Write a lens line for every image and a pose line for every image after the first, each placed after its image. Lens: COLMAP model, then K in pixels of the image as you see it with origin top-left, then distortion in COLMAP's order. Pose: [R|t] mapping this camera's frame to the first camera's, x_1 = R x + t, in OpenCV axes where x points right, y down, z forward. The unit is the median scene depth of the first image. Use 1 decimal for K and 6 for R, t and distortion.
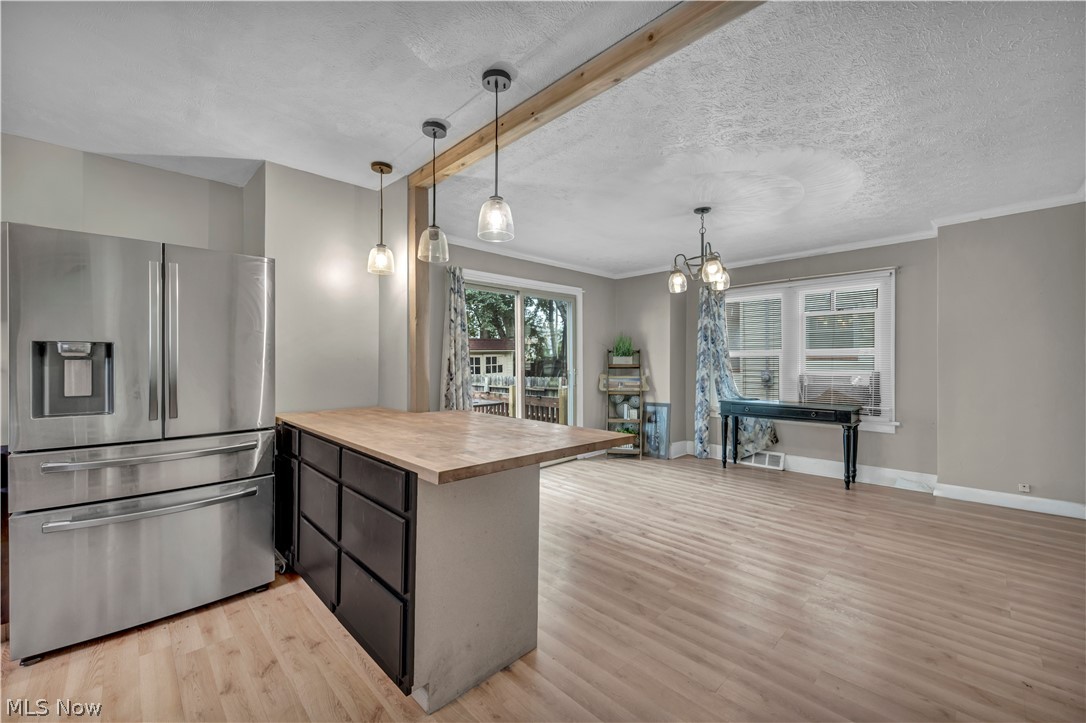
lens RADIAL K [[437.5, 0, 543.0], [0, 437.5, 361.5], [0, 0, 1]] dist [-0.001582, -0.000028]
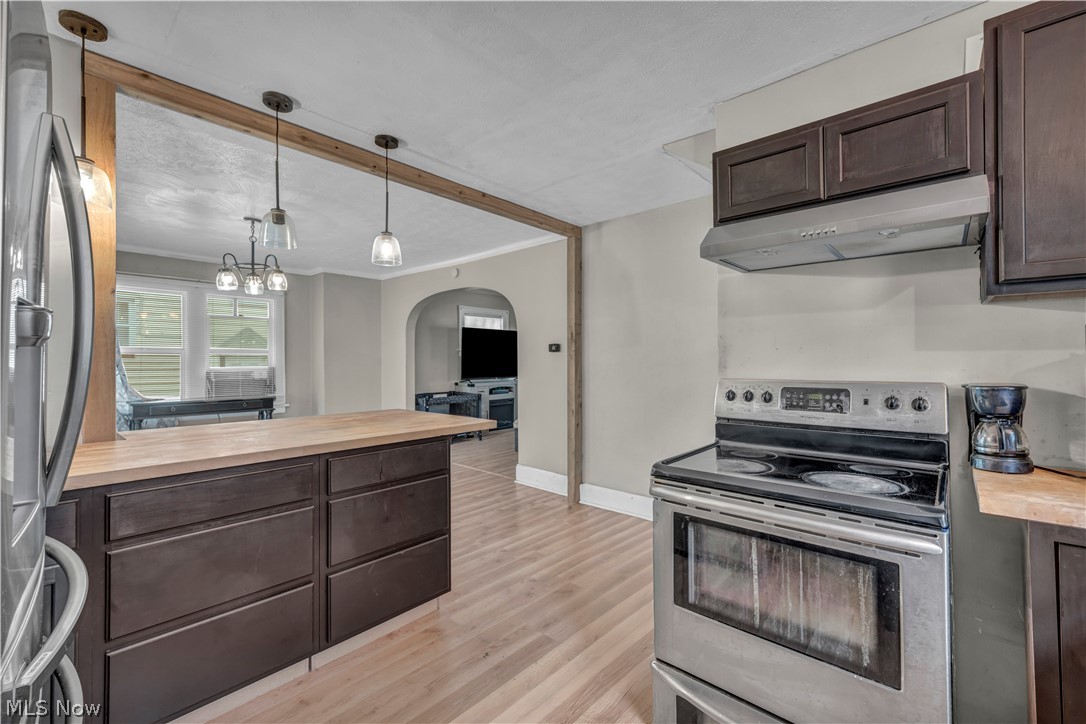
lens RADIAL K [[449.4, 0, 556.6], [0, 449.4, 351.8], [0, 0, 1]] dist [0.000638, 0.000117]
pose [[-0.072905, 0.016368, 0.997205, -0.779416], [-0.001474, 0.999862, -0.016519, -0.002066], [-0.997338, -0.002675, -0.072871, 0.320377]]
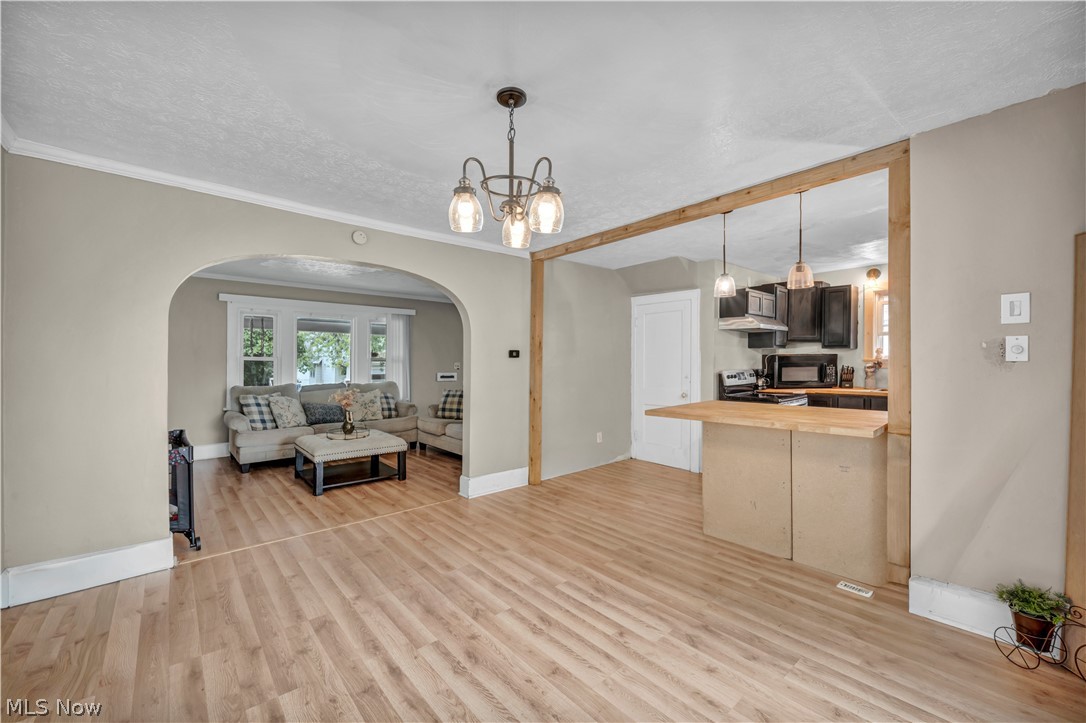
lens RADIAL K [[437.5, 0, 543.0], [0, 437.5, 361.5], [0, 0, 1]] dist [-0.001582, -0.000028]
pose [[-0.998342, 0.004250, 0.057405, 0.279266], [0.004247, 0.999991, -0.000169, -0.009814], [-0.057406, 0.000075, -0.998351, 1.504196]]
